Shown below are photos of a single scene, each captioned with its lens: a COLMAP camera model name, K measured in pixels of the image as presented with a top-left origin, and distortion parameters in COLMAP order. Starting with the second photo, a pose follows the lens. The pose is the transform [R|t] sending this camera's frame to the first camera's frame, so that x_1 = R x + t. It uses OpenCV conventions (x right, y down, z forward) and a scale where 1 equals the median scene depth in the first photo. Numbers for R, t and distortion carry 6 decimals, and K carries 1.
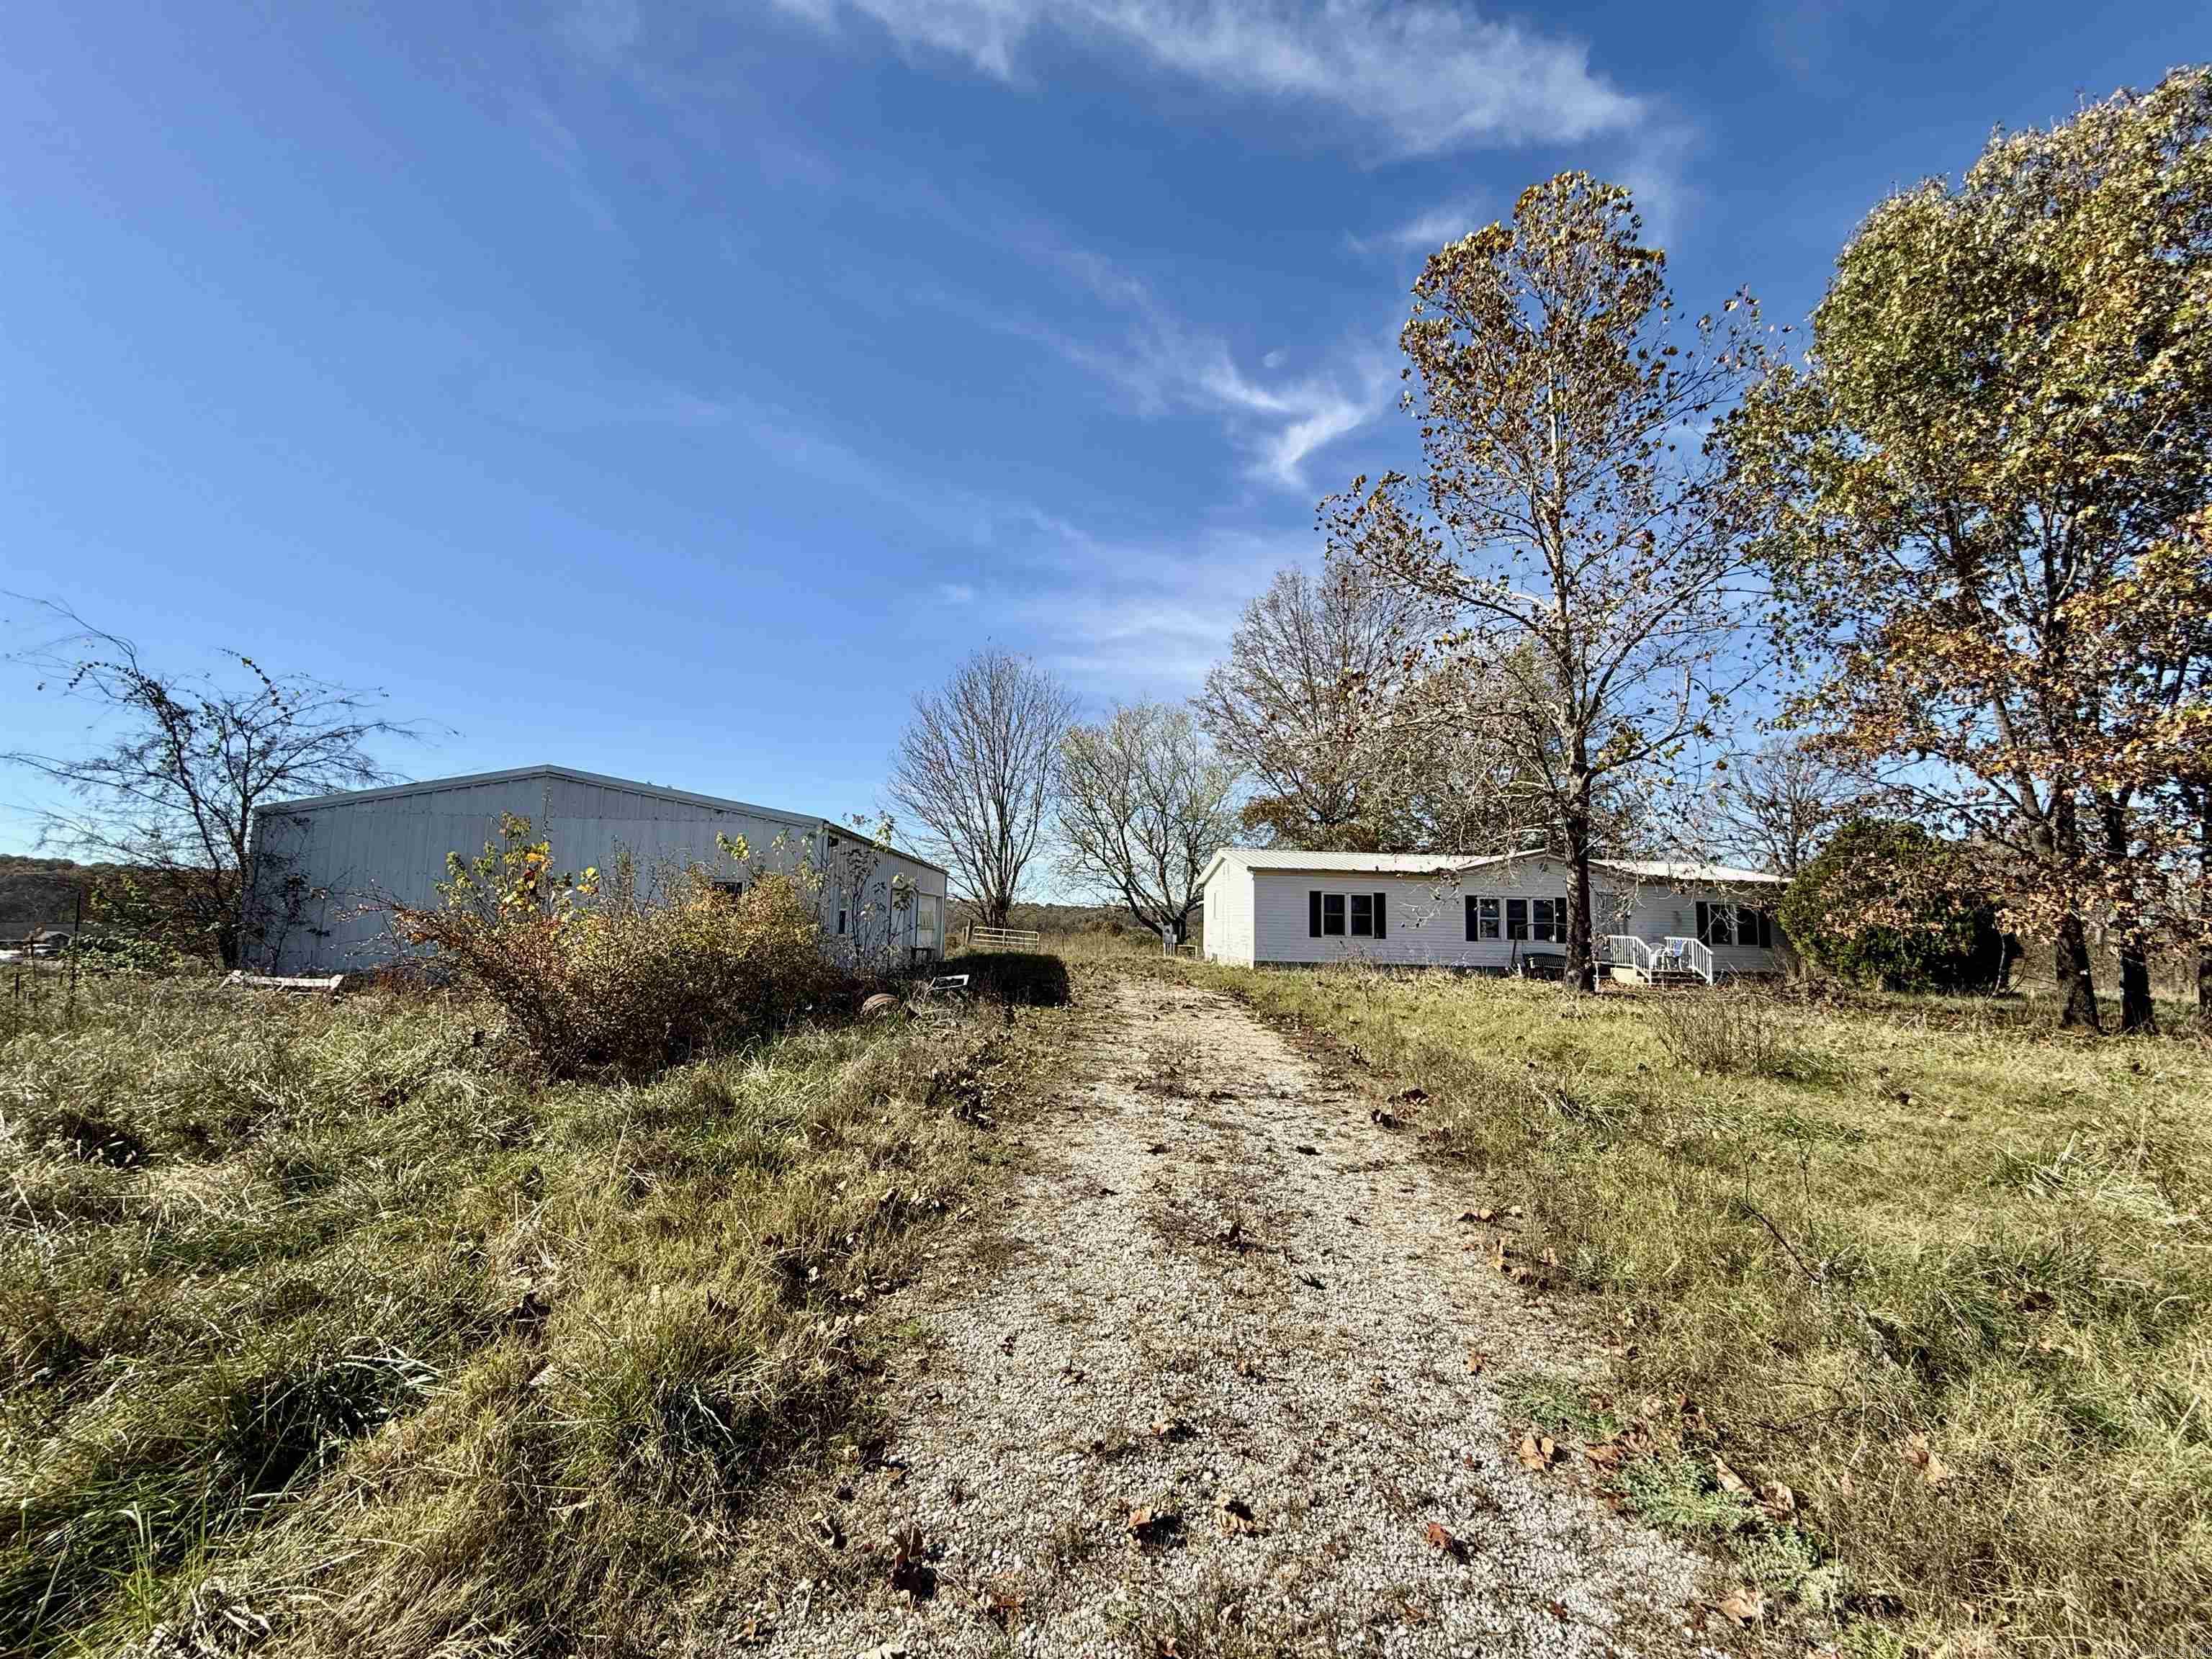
lens RADIAL K [[880.5, 0, 1099.3], [0, 880.5, 826.2], [0, 0, 1]] dist [-0.001140, 0.000484]
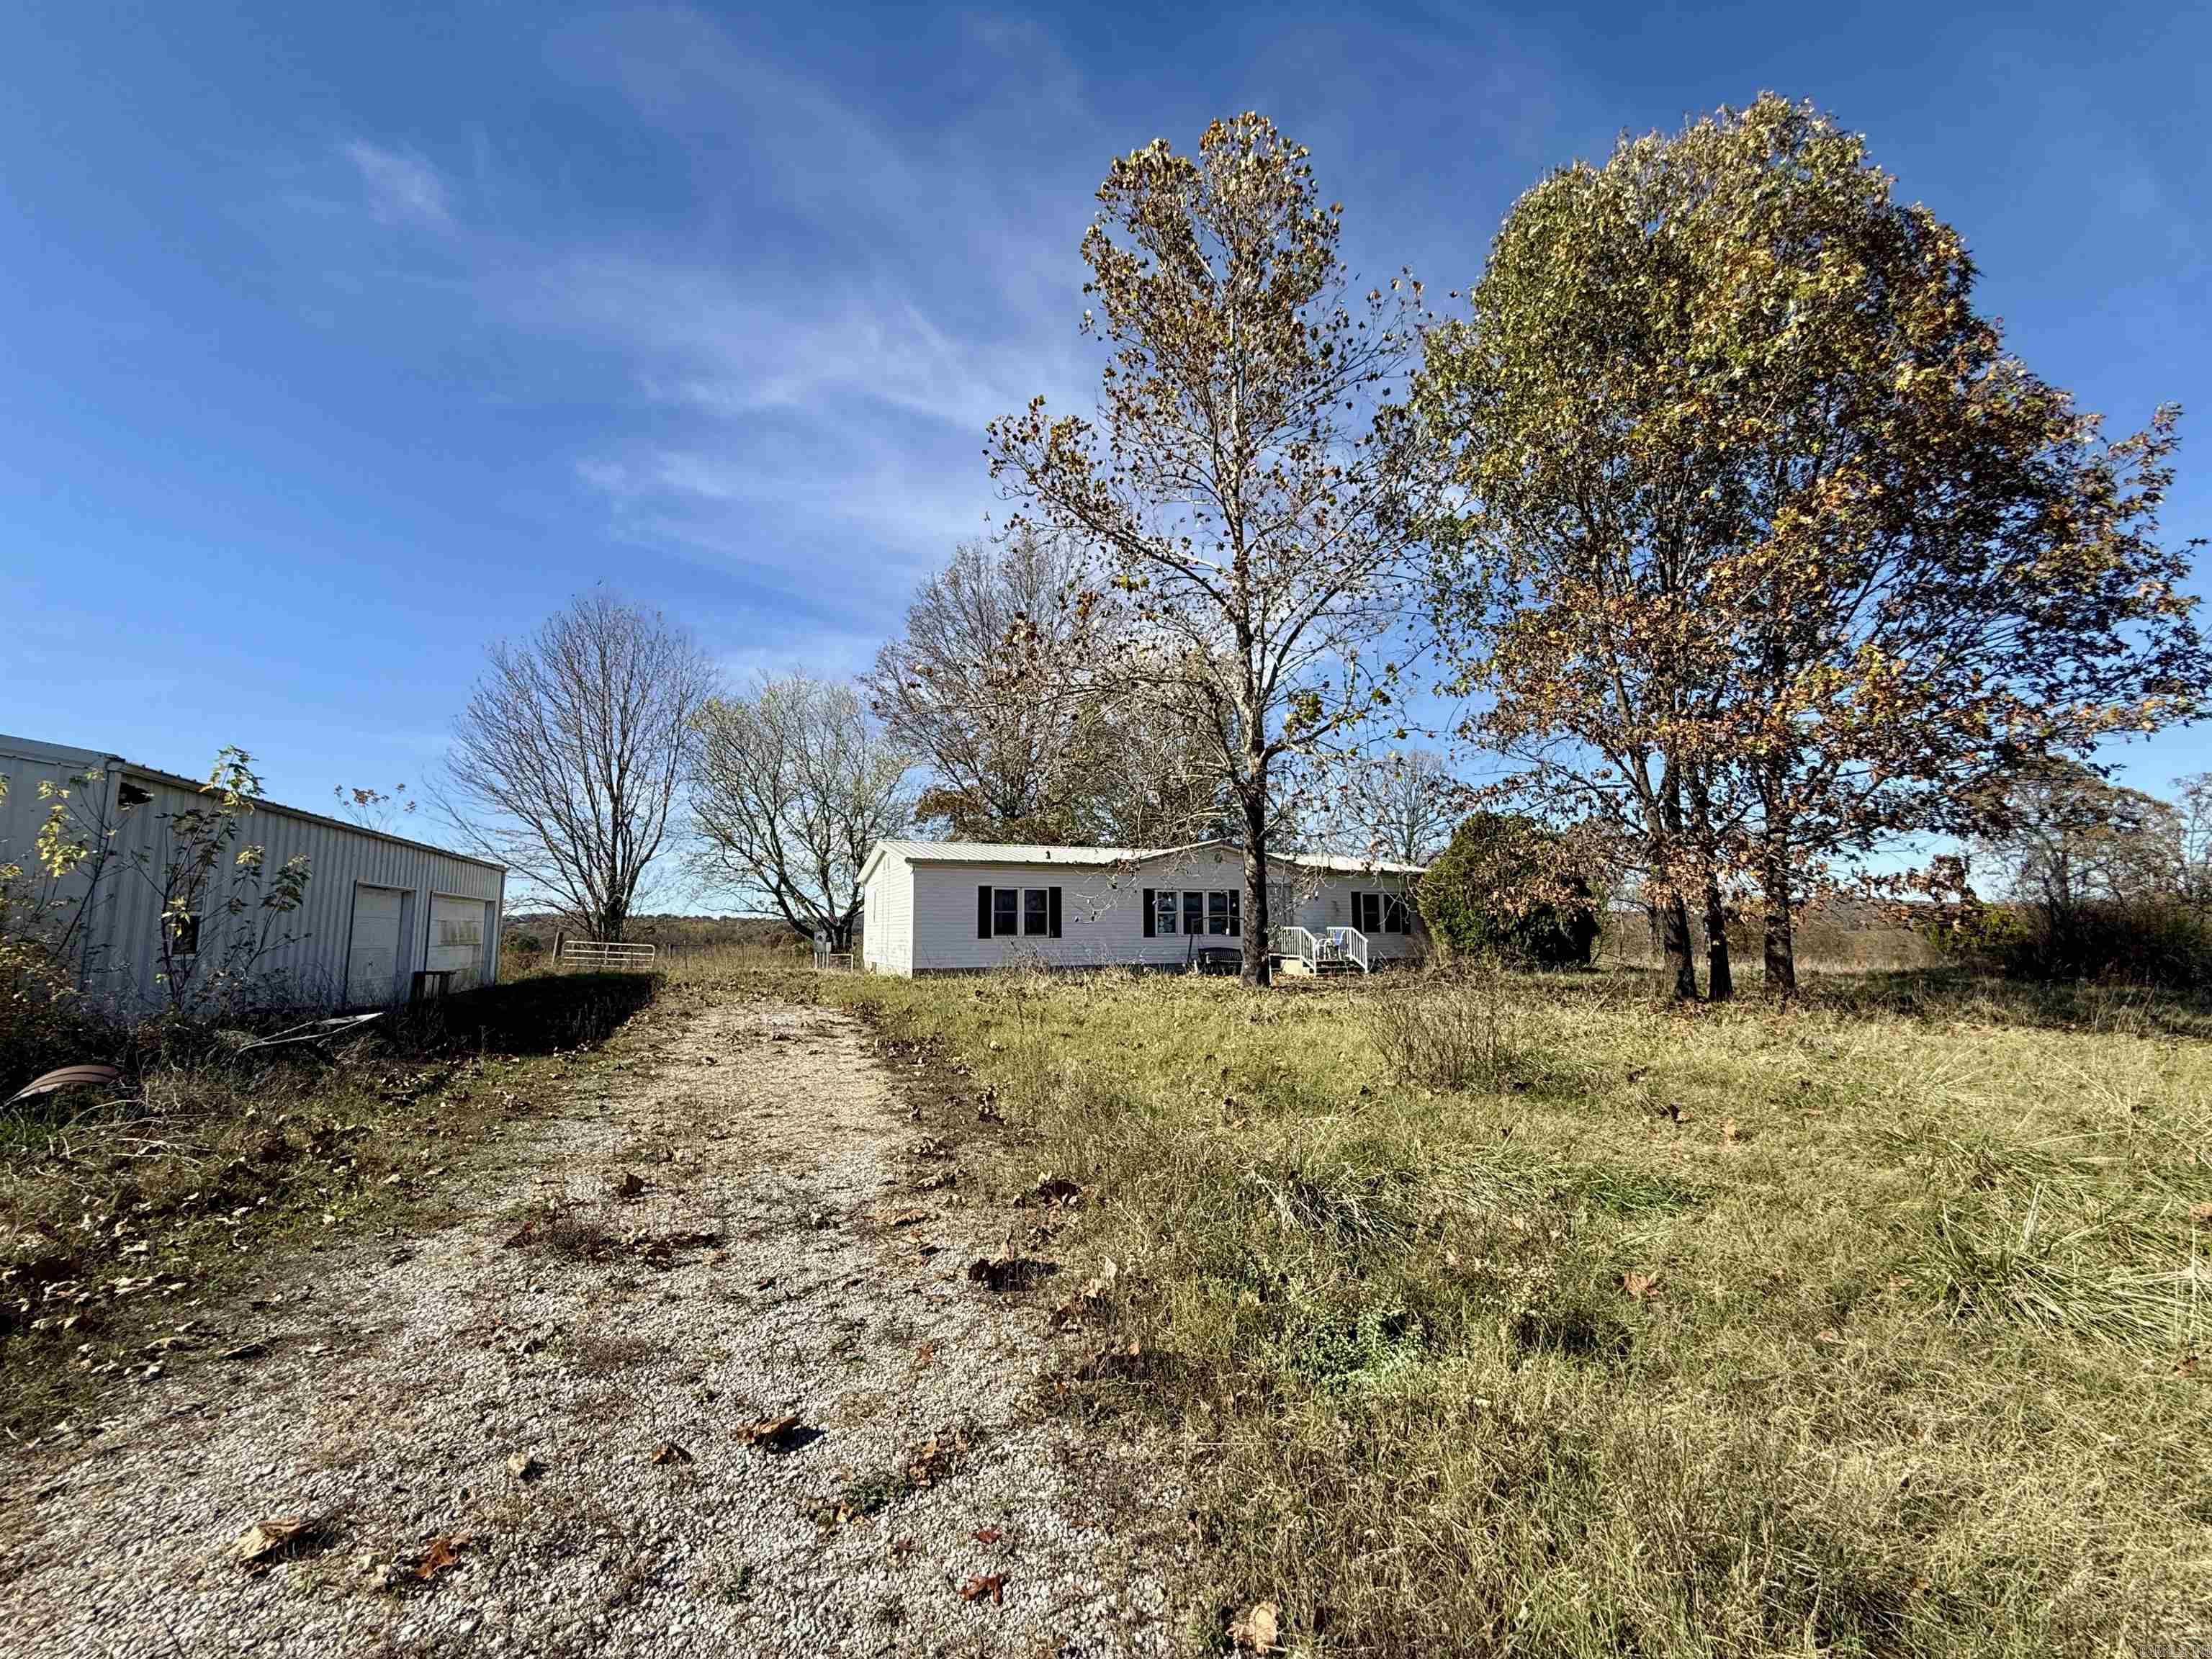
lens RADIAL K [[881.1, 0, 1100.4], [0, 881.1, 829.7], [0, 0, 1]] dist [0.000863, -0.000972]
pose [[0.941159, 0.008793, 0.337851, 0.057463], [-0.007225, 0.999957, -0.005899, 0.022377], [-0.337888, 0.003111, 0.941181, 0.137644]]
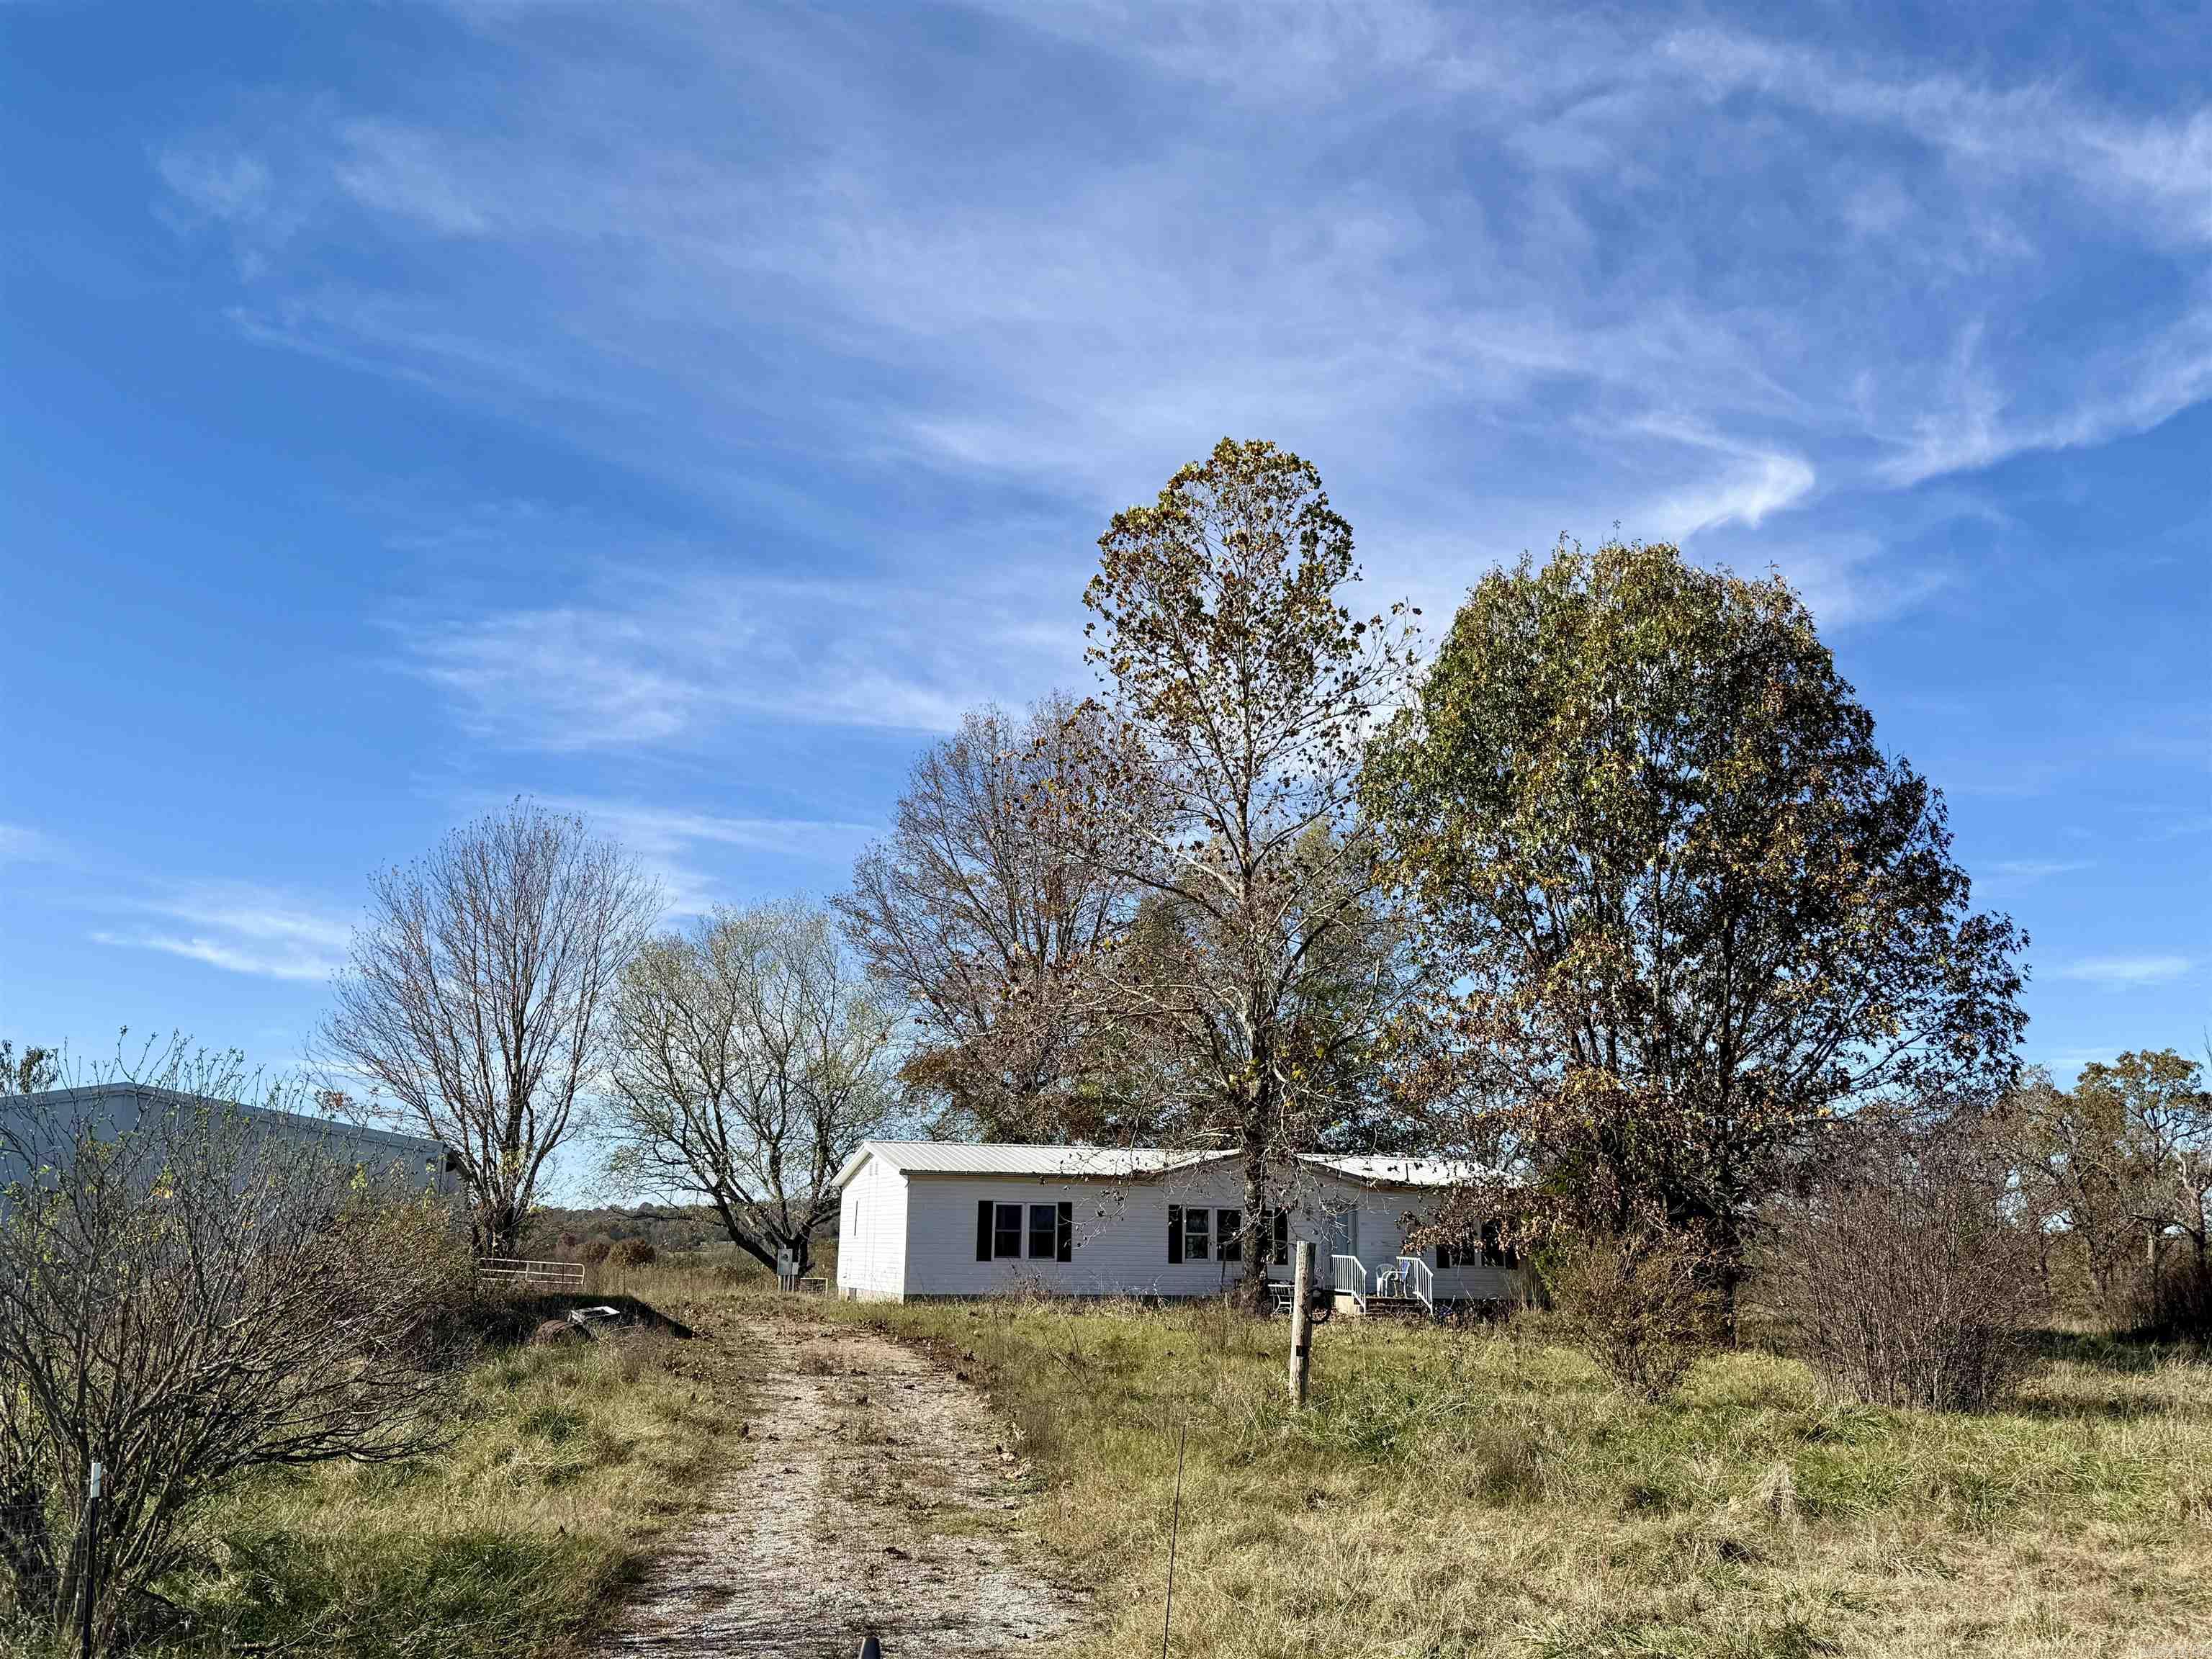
lens RADIAL K [[1787.8, 0, 1114.8], [0, 1787.8, 845.1], [0, 0, 1]] dist [0.129657, -0.211771]
pose [[0.963166, 0.049267, 0.264357, -0.083909], [-0.020902, 0.993816, -0.109058, -0.069793], [-0.268095, 0.099515, 0.958239, -0.604614]]
